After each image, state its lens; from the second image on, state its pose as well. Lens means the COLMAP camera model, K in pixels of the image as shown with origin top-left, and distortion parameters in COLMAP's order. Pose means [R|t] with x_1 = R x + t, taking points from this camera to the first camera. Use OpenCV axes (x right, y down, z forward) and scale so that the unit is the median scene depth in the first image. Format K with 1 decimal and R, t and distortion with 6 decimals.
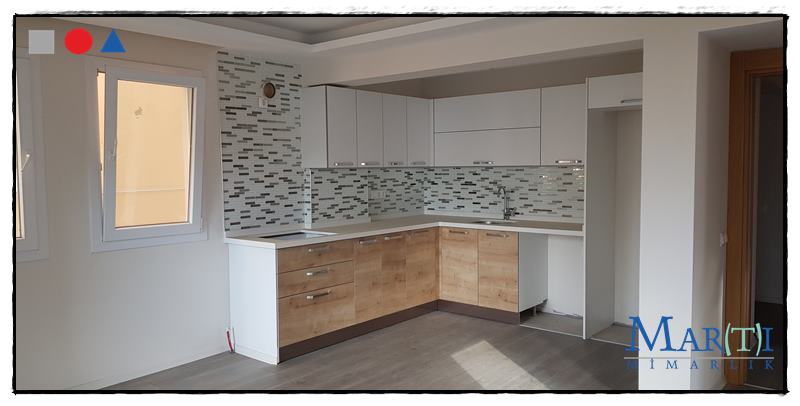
lens RADIAL K [[598.7, 0, 399.4], [0, 598.7, 201.6], [0, 0, 1]] dist [0.030991, -0.000407]
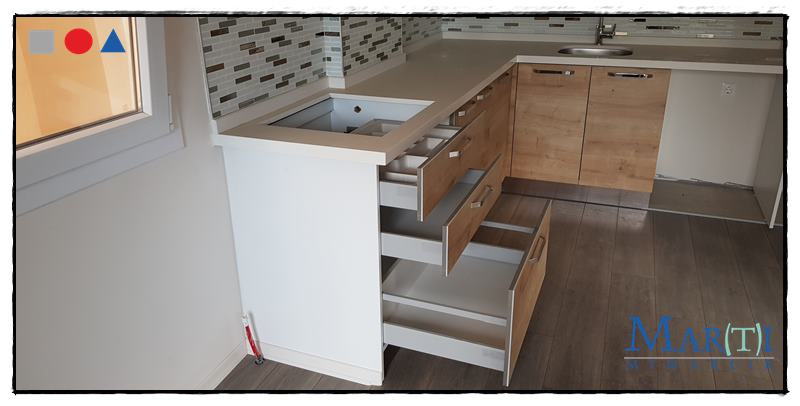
lens RADIAL K [[598.7, 0, 400.3], [0, 598.7, 201.0], [0, 0, 1]] dist [0.030991, -0.000407]
pose [[0.945403, -0.126236, 0.300462, -0.266005], [0.025443, 0.947711, 0.318115, -0.024555], [-0.324909, -0.293103, 0.899180, 0.493884]]
